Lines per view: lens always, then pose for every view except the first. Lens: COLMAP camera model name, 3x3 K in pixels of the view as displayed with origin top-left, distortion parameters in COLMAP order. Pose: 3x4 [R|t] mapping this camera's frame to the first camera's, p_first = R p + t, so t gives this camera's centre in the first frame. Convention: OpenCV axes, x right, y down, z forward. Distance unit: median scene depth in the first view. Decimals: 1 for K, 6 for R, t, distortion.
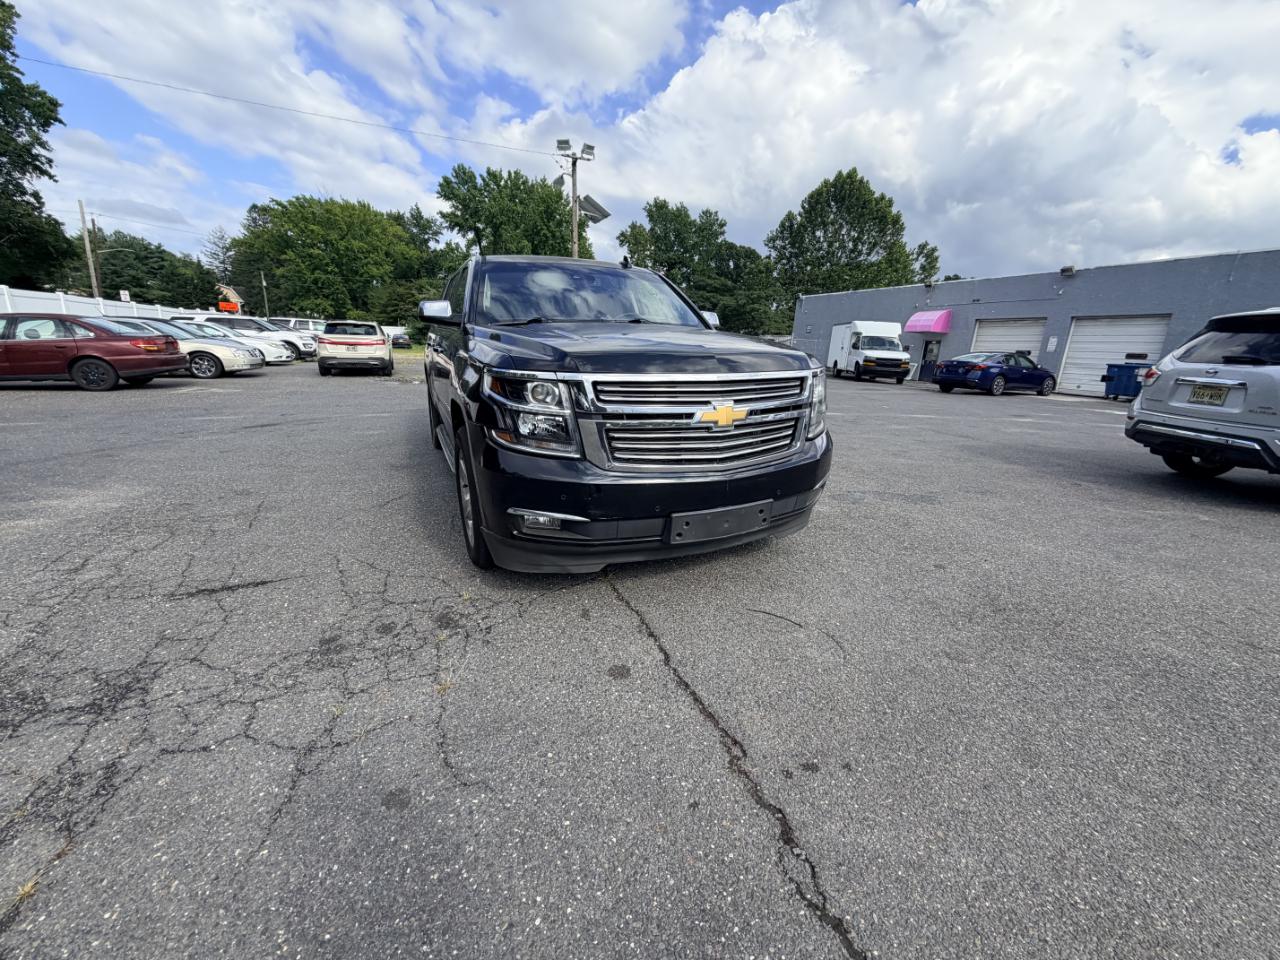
lens RADIAL K [[508.2, 0, 643.6], [0, 508.2, 476.6], [0, 0, 1]] dist [0.000559, 0.000592]
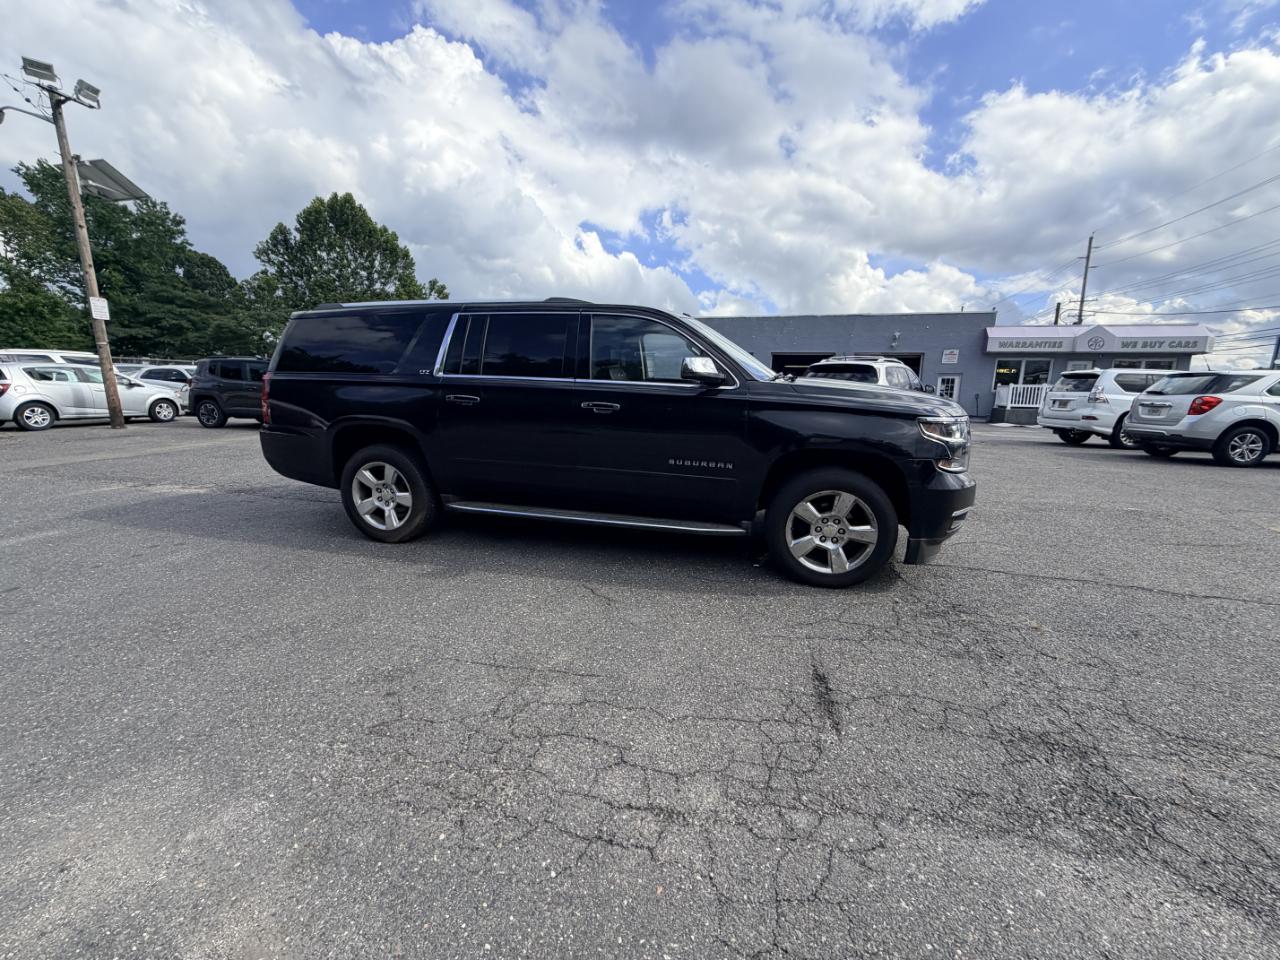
lens RADIAL K [[507.3, 0, 637.6], [0, 507.3, 478.0], [0, 0, 1]] dist [-0.000984, -0.000039]
pose [[0.615394, -0.171511, 0.769334, -0.081537], [0.206614, 0.977011, 0.052538, -0.012570], [-0.760658, 0.126623, 0.636683, 0.032328]]
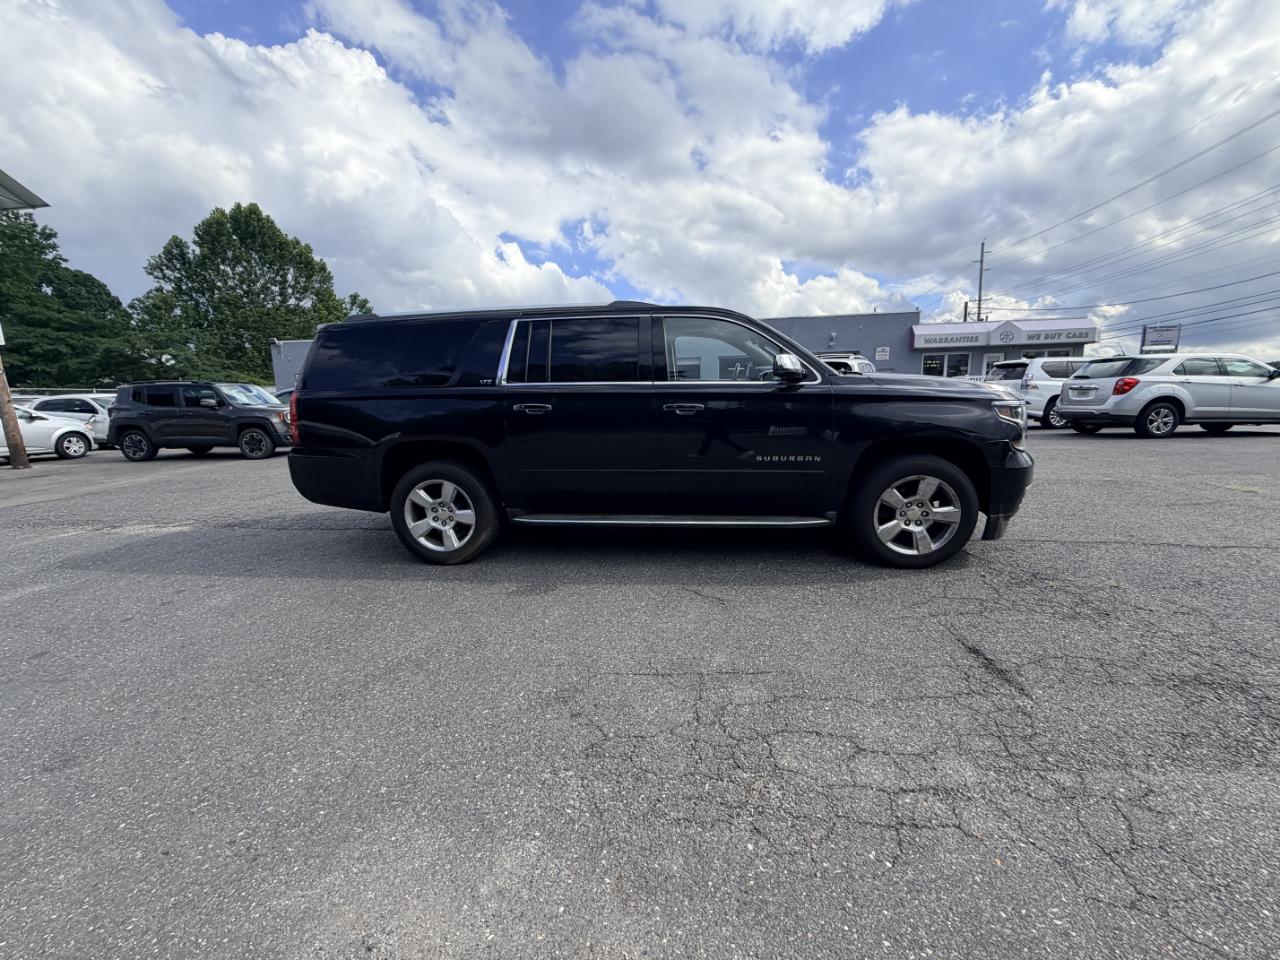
lens RADIAL K [[508.9, 0, 636.6], [0, 508.9, 476.8], [0, 0, 1]] dist [-0.000726, 0.000235]
pose [[0.504853, -0.193433, 0.841254, -0.092397], [0.264497, 0.962356, 0.062548, -0.016265], [-0.821684, 0.190932, 0.537010, 0.048230]]
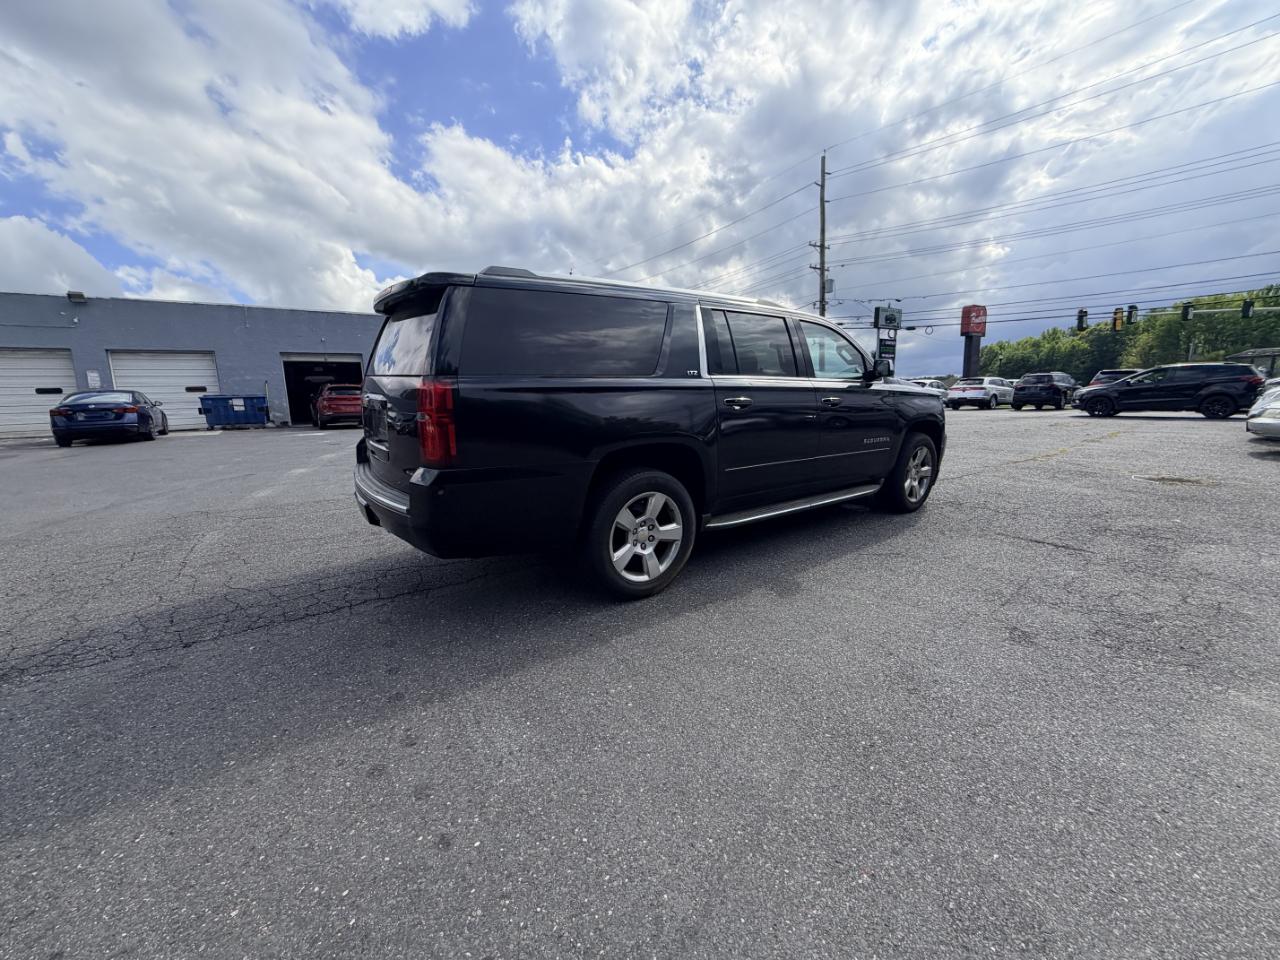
lens RADIAL K [[512.3, 0, 638.6], [0, 512.3, 484.1], [0, 0, 1]] dist [-0.000631, -0.000376]
pose [[-0.221306, -0.214033, 0.951427, -0.100991], [0.254751, 0.929053, 0.268256, -0.035276], [-0.941342, 0.301744, -0.151080, 0.118479]]
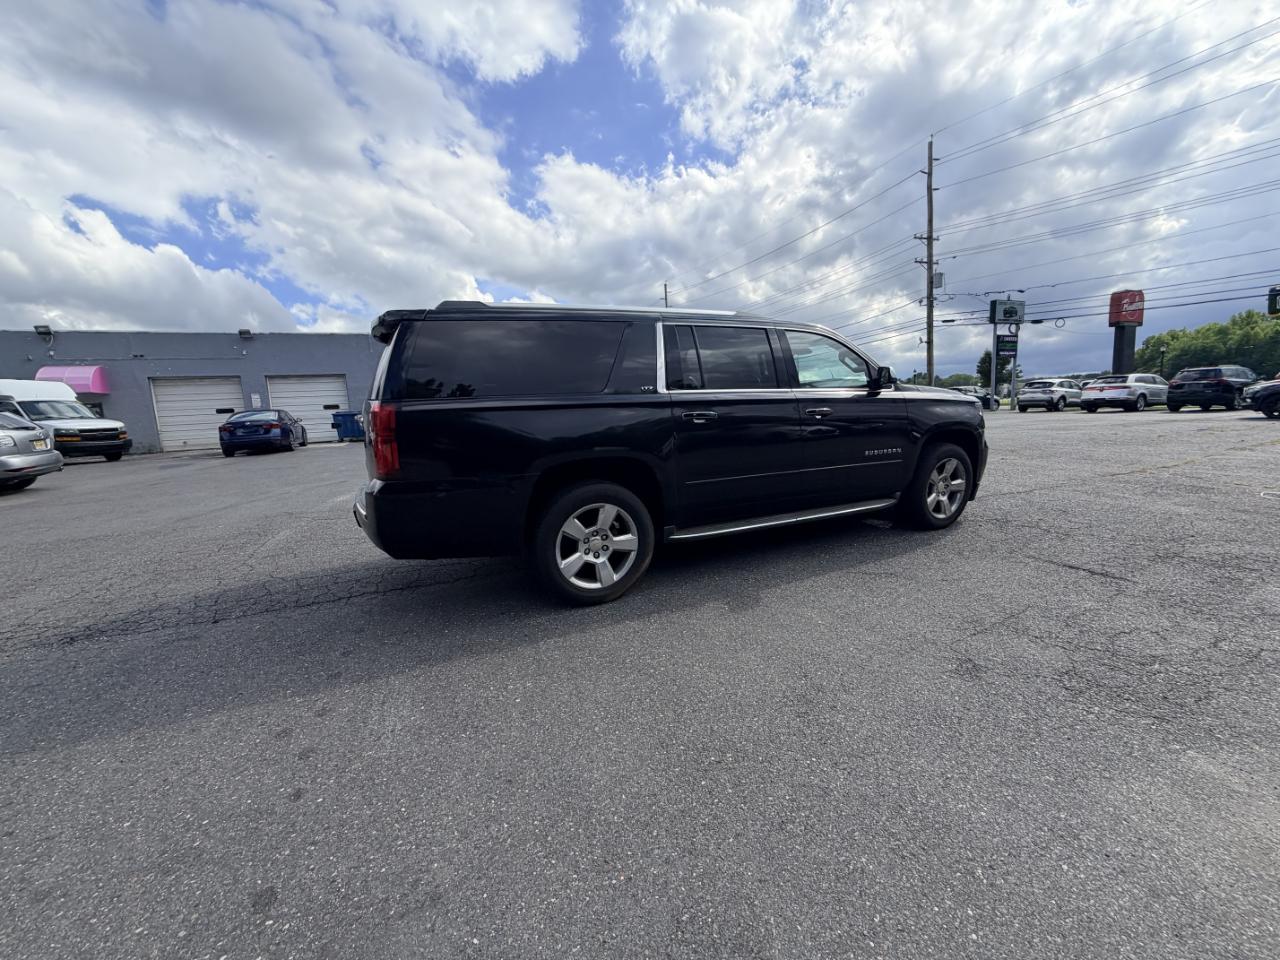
lens RADIAL K [[511.3, 0, 635.8], [0, 511.3, 482.5], [0, 0, 1]] dist [-0.001375, 0.000058]
pose [[-0.026799, -0.197381, 0.979960, -0.105294], [0.291376, 0.936202, 0.196536, -0.031762], [-0.956233, 0.290804, 0.032423, 0.102767]]
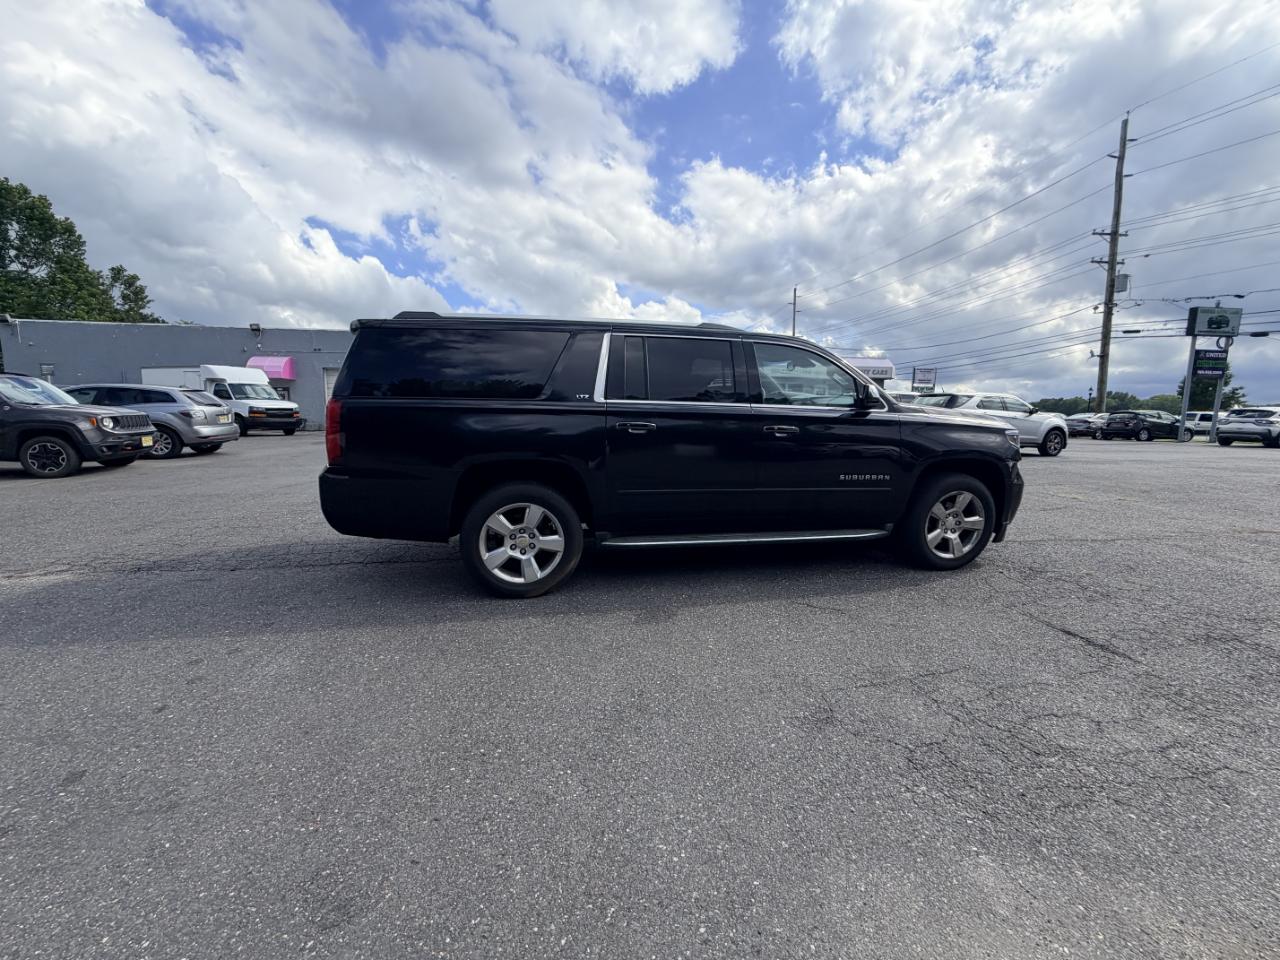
lens RADIAL K [[508.6, 0, 635.3], [0, 508.6, 482.2], [0, 0, 1]] dist [-0.000589, -0.000396]
pose [[0.218829, -0.183014, 0.958447, -0.104057], [0.246702, 0.960718, 0.127121, -0.025960], [-0.944061, 0.208633, 0.255383, 0.079495]]
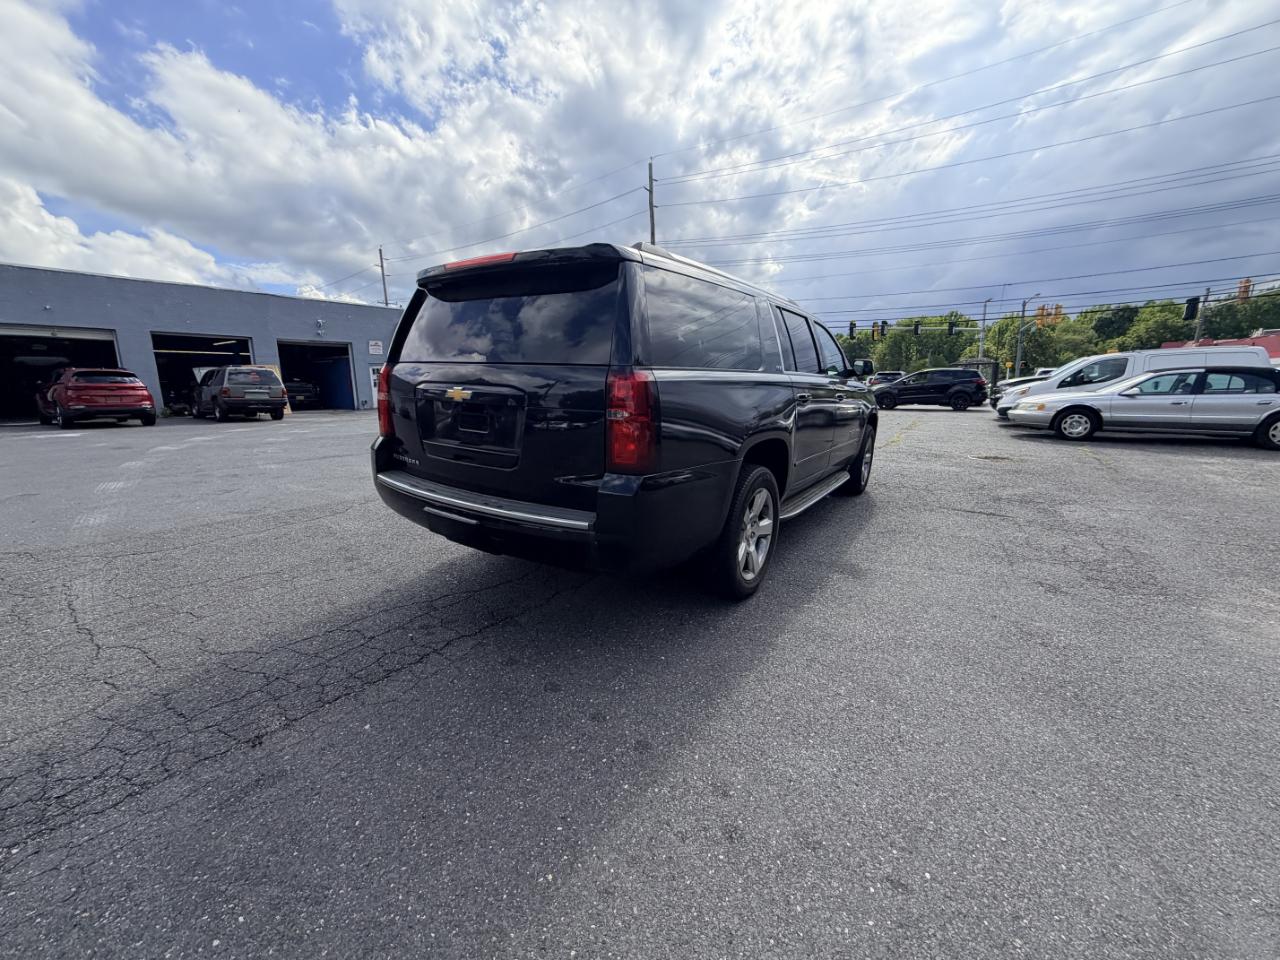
lens RADIAL K [[512.9, 0, 641.8], [0, 512.9, 483.4], [0, 0, 1]] dist [-0.001841, 0.000374]
pose [[-0.538700, -0.203799, 0.817477, -0.085493], [0.194206, 0.914133, 0.355873, -0.042174], [-0.819809, 0.350467, -0.452864, 0.145967]]
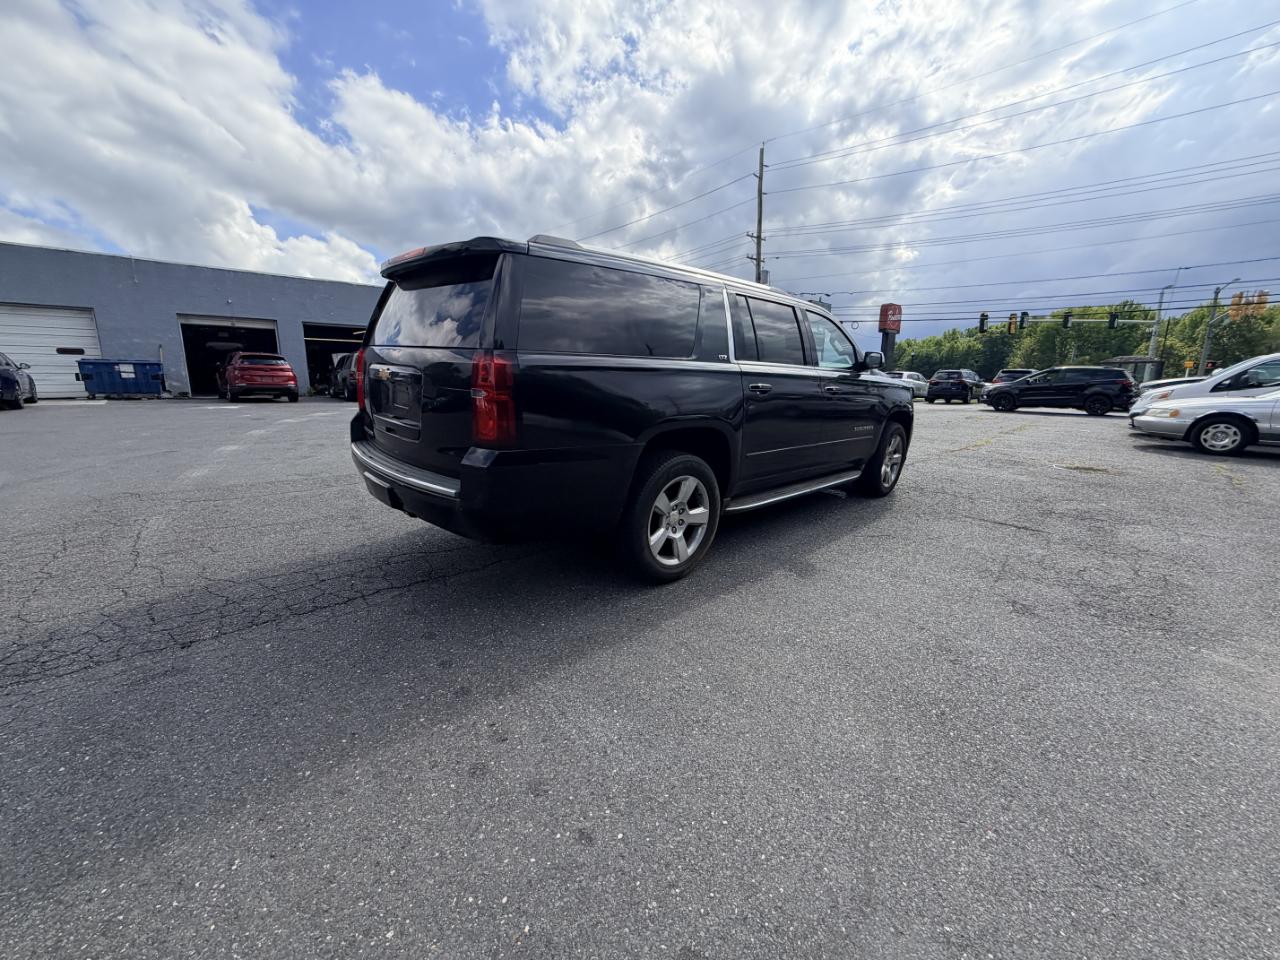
lens RADIAL K [[512.9, 0, 641.8], [0, 512.9, 483.4], [0, 0, 1]] dist [-0.001841, 0.000374]
pose [[-0.351190, -0.245238, 0.903617, -0.097244], [0.203884, 0.921901, 0.329439, -0.037619], [-0.913837, 0.299928, -0.273762, 0.128698]]
